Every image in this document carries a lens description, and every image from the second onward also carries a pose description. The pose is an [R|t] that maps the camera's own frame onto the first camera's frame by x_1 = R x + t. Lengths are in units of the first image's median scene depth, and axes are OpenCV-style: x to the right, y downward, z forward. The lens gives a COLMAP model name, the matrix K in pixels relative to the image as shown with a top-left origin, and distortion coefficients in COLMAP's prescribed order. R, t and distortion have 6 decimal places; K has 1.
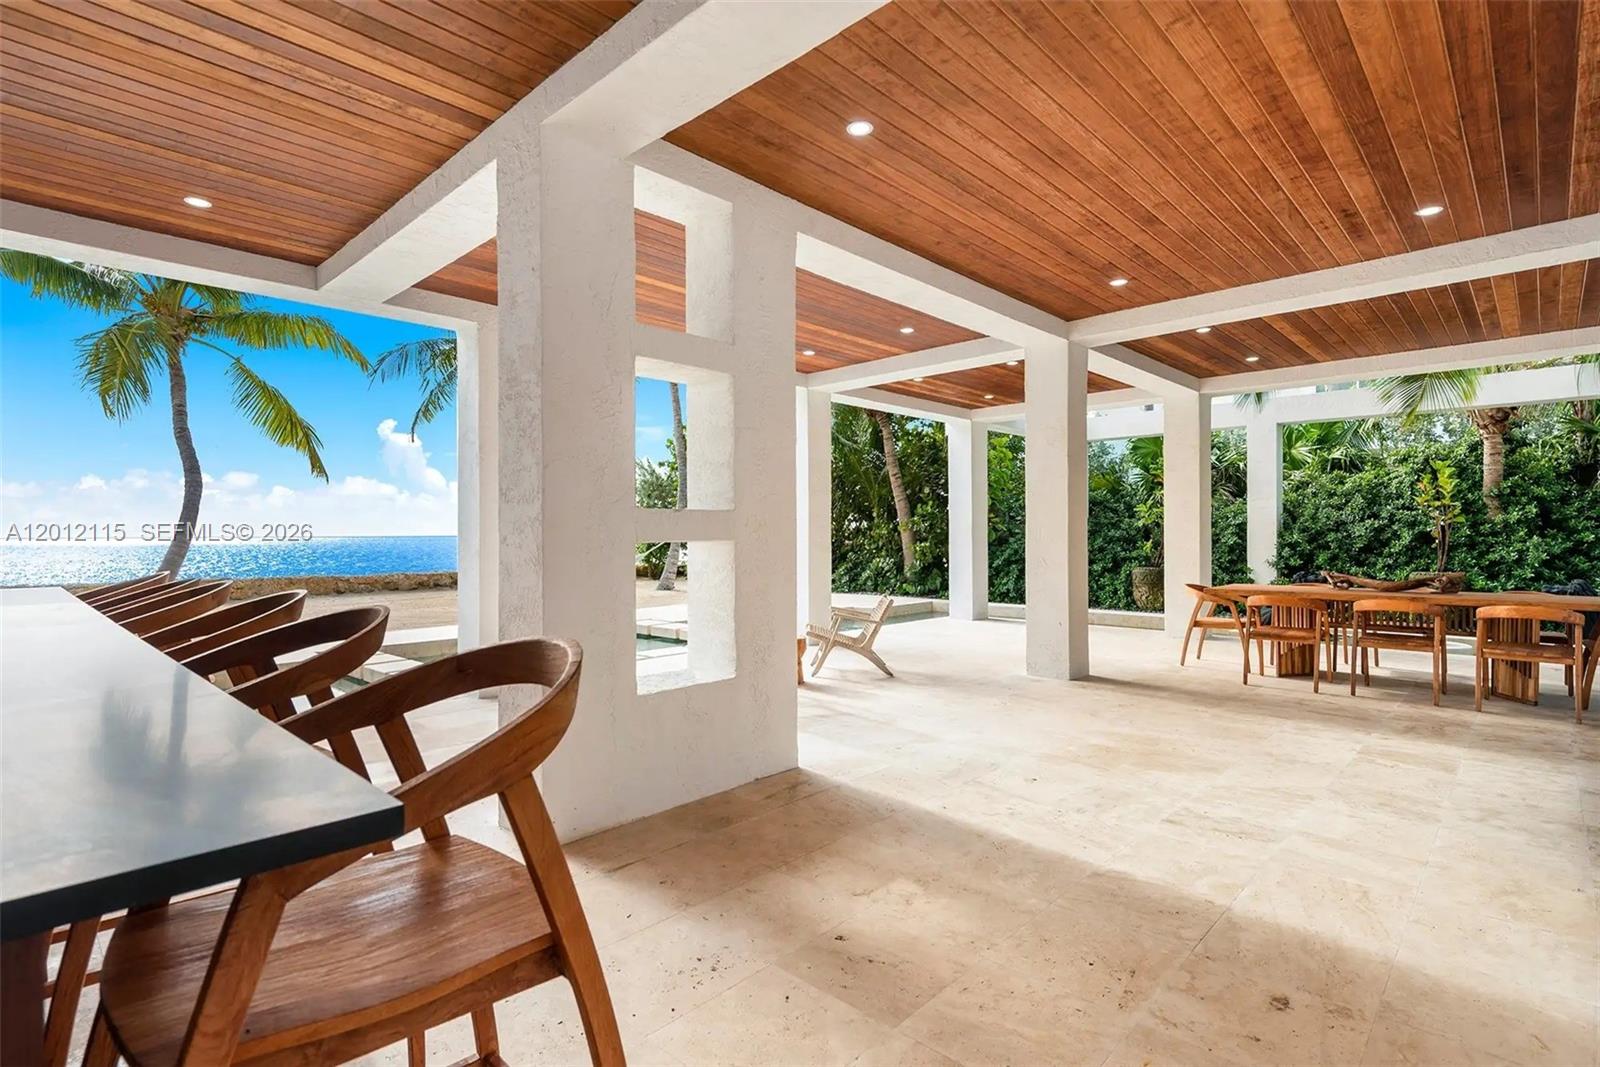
lens RADIAL K [[775.3, 0, 795.1], [0, 775.3, 530.3], [0, 0, 1]] dist [0.000945, -0.000015]
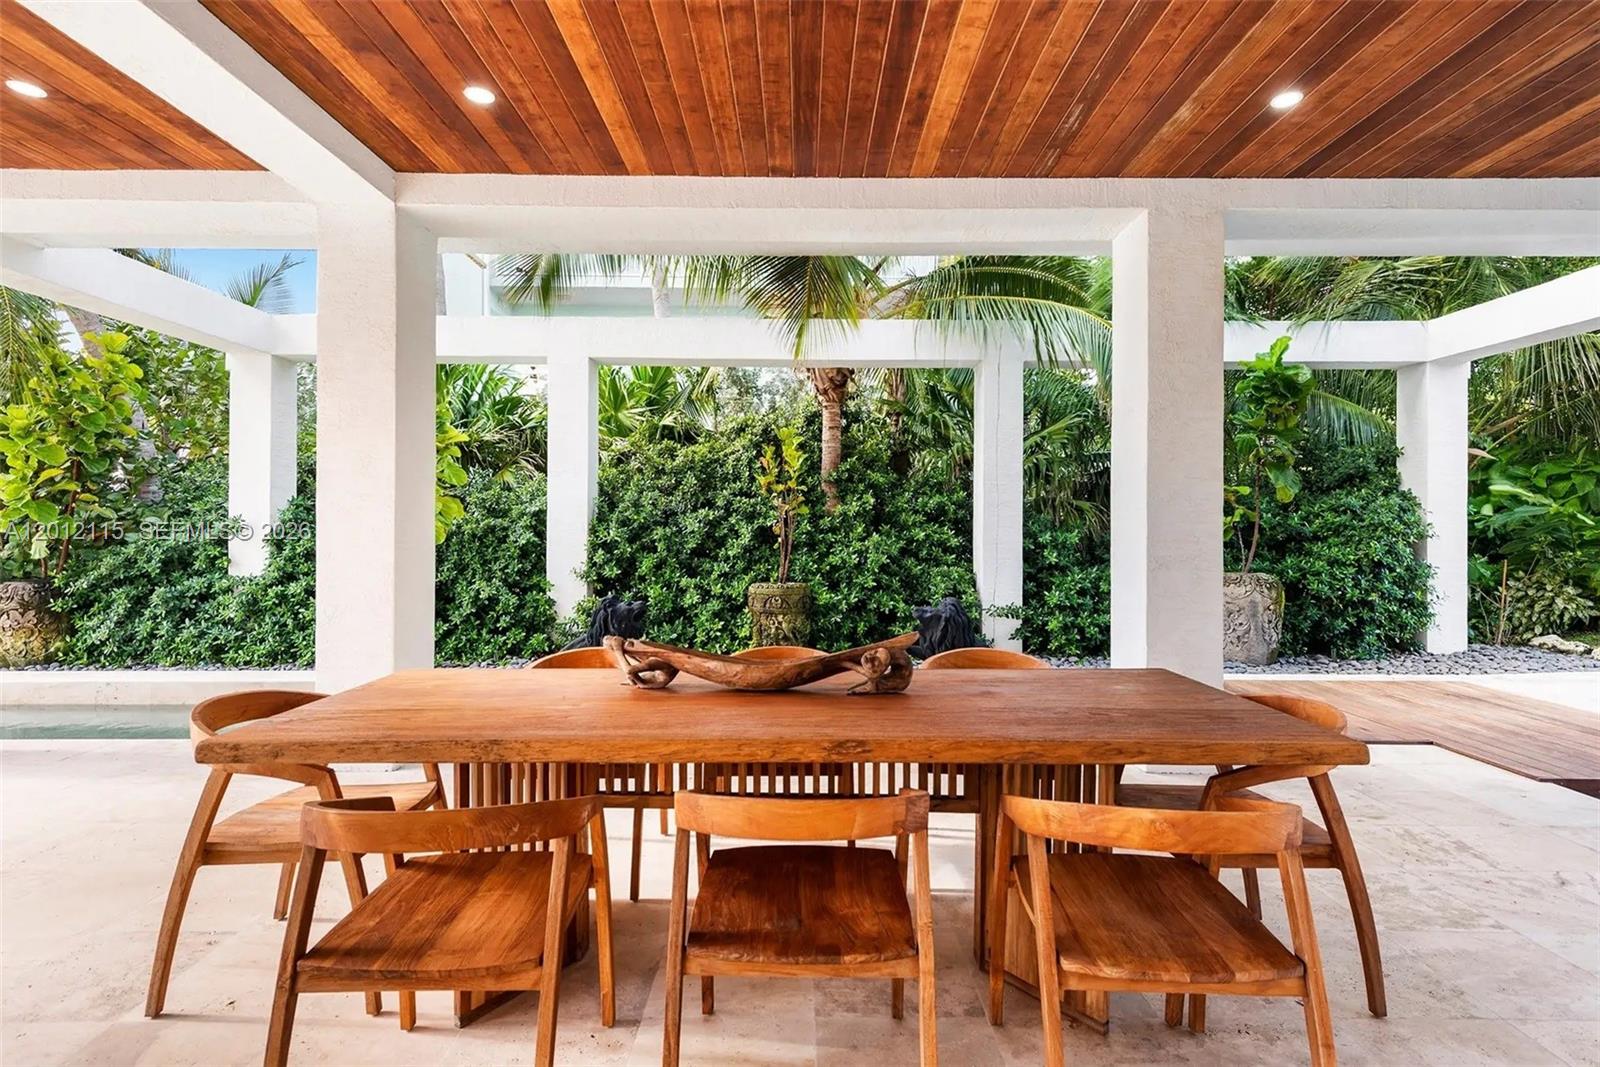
lens RADIAL K [[775.3, 0, 798.3], [0, 775.3, 528.6], [0, 0, 1]] dist [0.000945, -0.000015]
pose [[0.721376, 0.001766, 0.692542, 0.319818], [-0.010844, 0.999903, 0.008746, -0.003050], [-0.692459, -0.013819, 0.721325, 0.438936]]
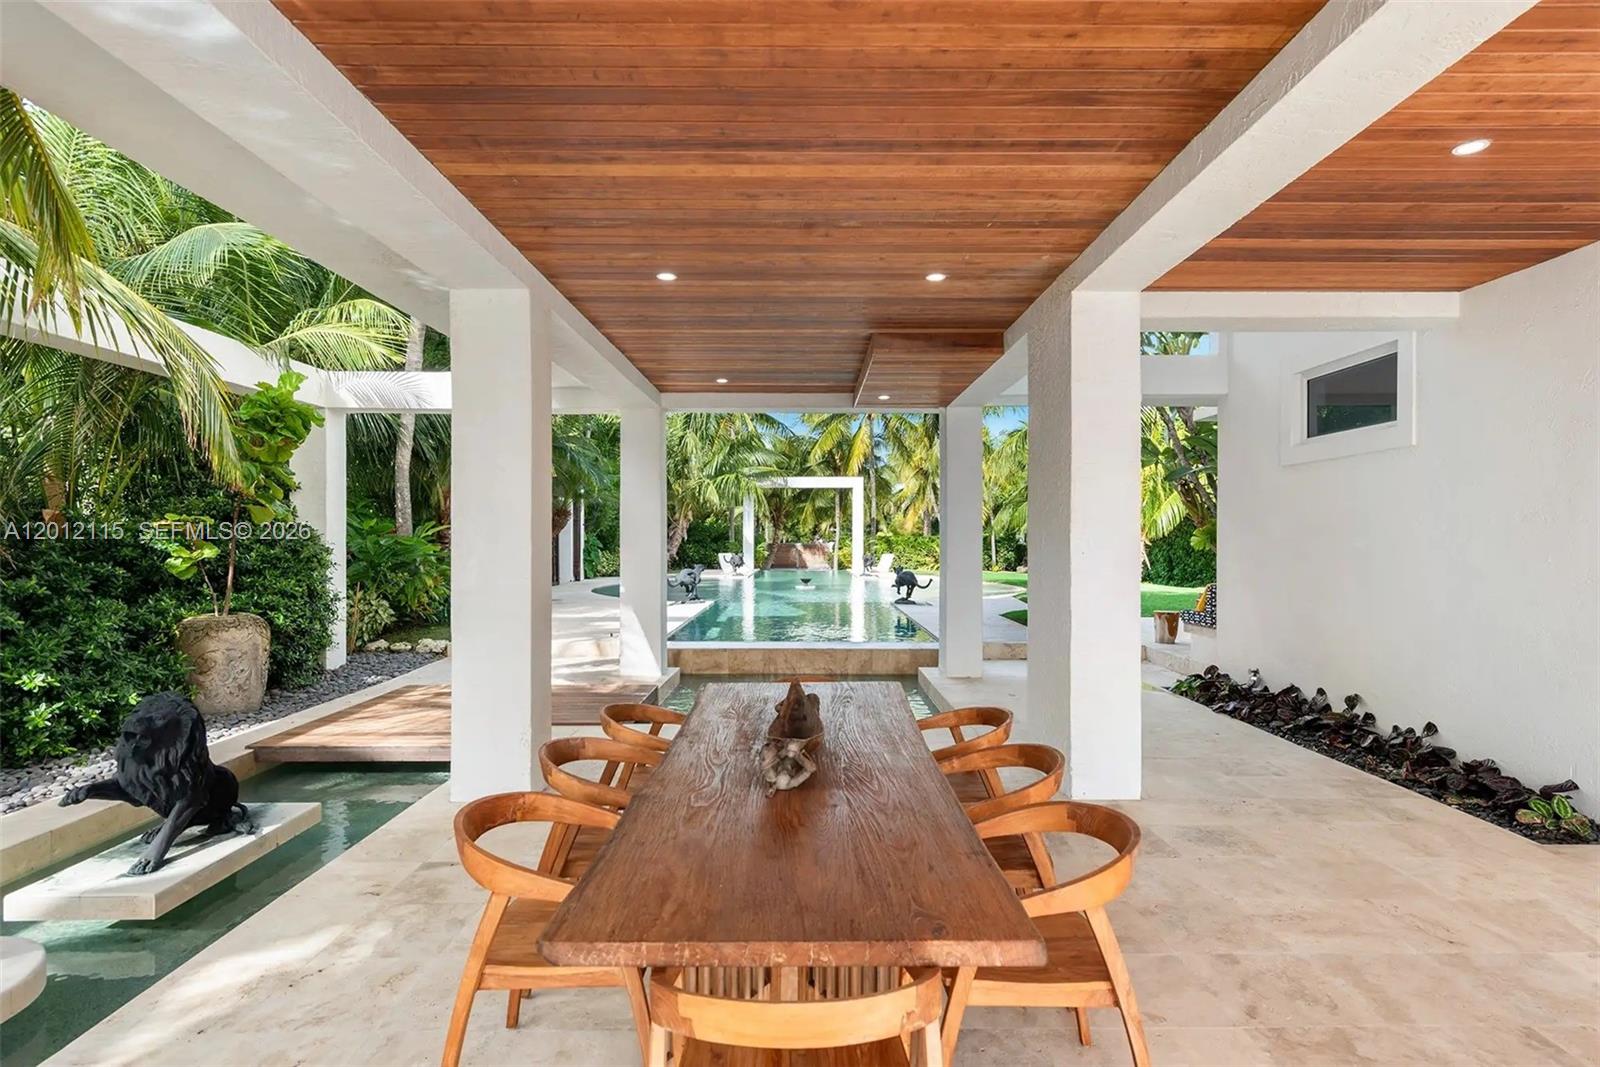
lens RADIAL K [[832.2, 0, 800.9], [0, 832.2, 534.6], [0, 0, 1]] dist [0.000102, 0.000008]
pose [[-0.693139, 0.002357, 0.720800, 0.281770], [-0.004168, 0.999965, -0.007278, -0.023307], [-0.720792, -0.008049, -0.693105, 0.791777]]
